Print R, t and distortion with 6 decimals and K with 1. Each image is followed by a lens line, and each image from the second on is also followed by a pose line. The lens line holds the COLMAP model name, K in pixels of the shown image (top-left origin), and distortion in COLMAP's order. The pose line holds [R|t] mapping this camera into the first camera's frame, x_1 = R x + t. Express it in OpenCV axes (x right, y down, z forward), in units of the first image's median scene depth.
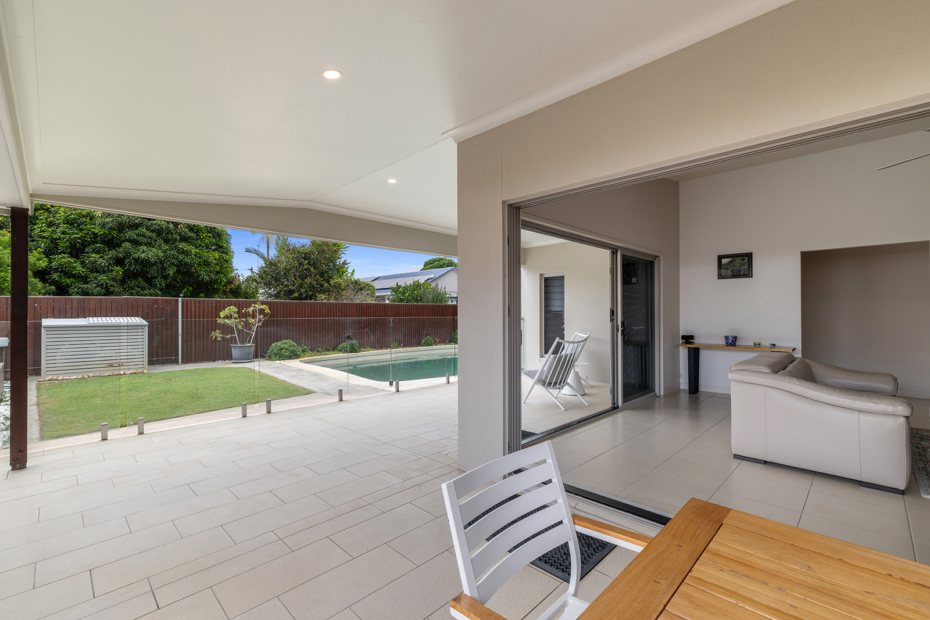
lens RADIAL K [[404.4, 0, 465.0], [0, 404.4, 310.0], [0, 0, 1]] dist [0.001843, 0.000208]
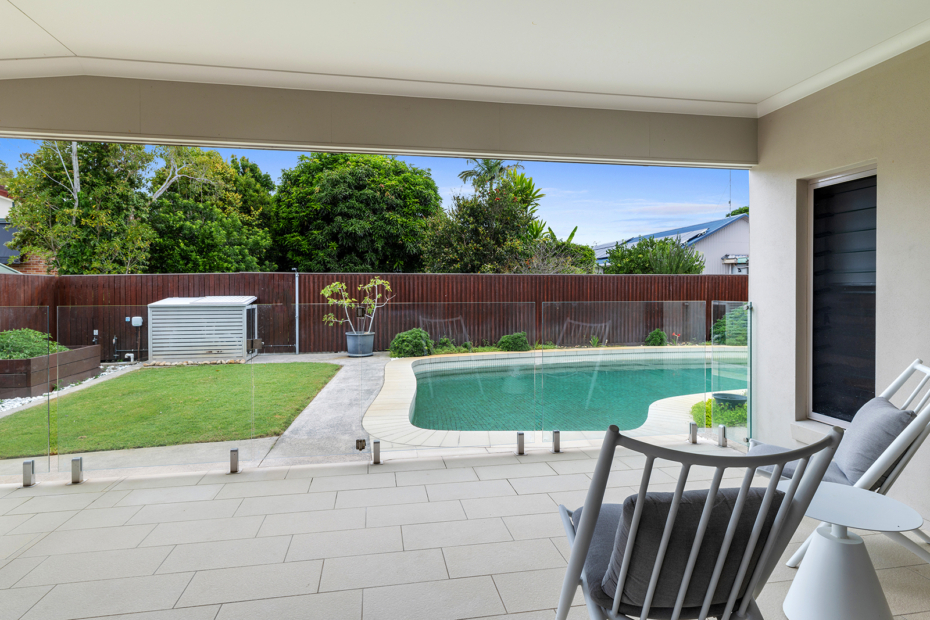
lens RADIAL K [[496.1, 0, 468.3], [0, 496.1, 295.5], [0, 0, 1]] dist [-0.000653, -0.000464]
pose [[0.821311, 0.005113, -0.570457, 0.110281], [0.007303, 0.999784, 0.019477, -0.000461], [0.570434, -0.020163, 0.821096, 0.272190]]
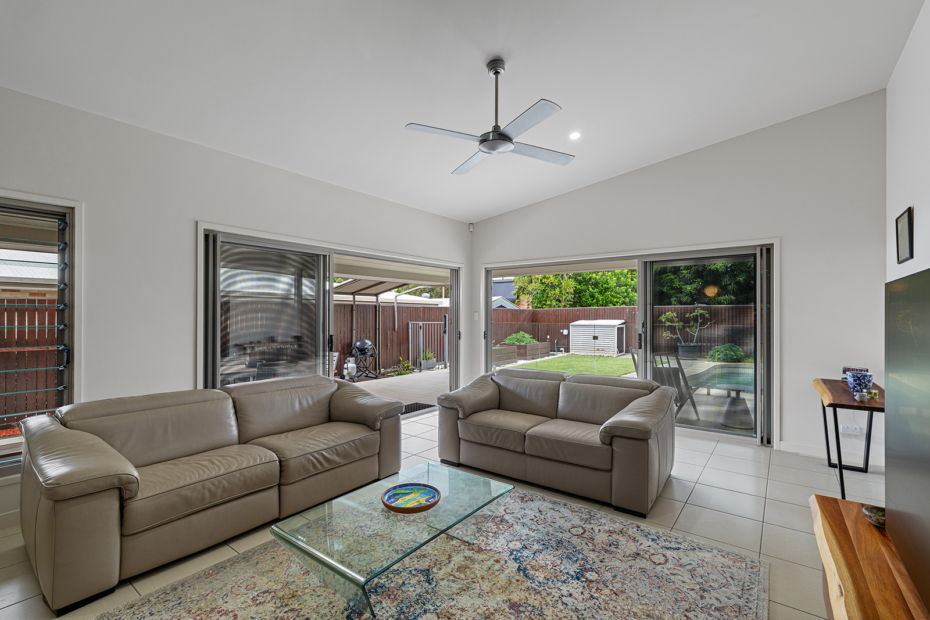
lens RADIAL K [[425.4, 0, 465.0], [0, 425.4, 310.0], [0, 0, 1]] dist [0.001820, 0.000274]
pose [[0.127759, -0.010707, -0.991748, 0.450363], [0.010159, 0.999903, -0.009486, -0.006857], [0.991753, -0.008863, 0.127855, 0.156570]]
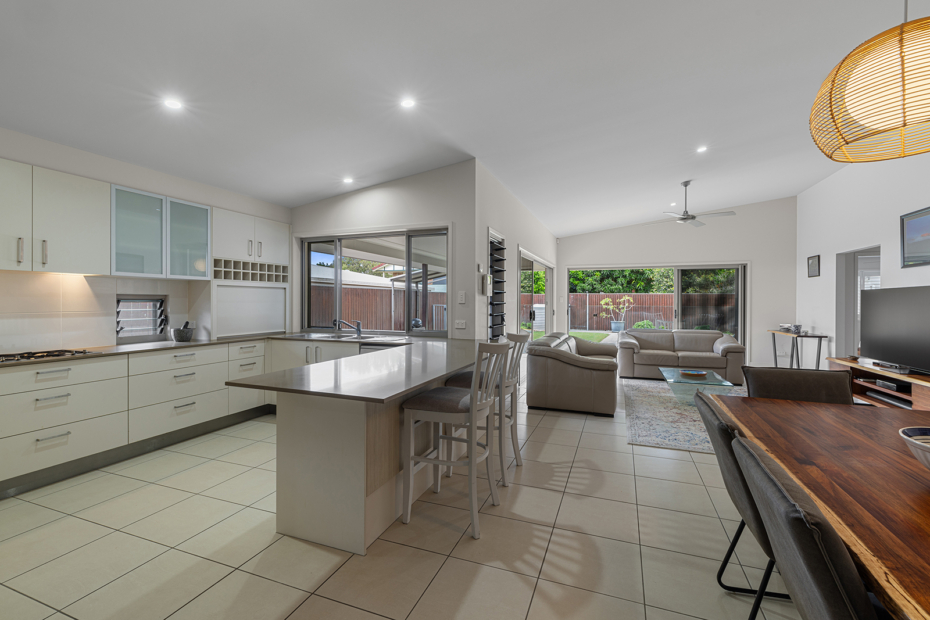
lens RADIAL K [[413.9, 0, 468.0], [0, 413.9, 299.7], [0, 0, 1]] dist [0.000696, 0.000081]
pose [[0.408610, 0.001371, -0.912708, 0.545421], [0.003958, 0.999987, 0.003274, -0.007319], [0.912701, -0.004951, 0.408599, -0.168031]]
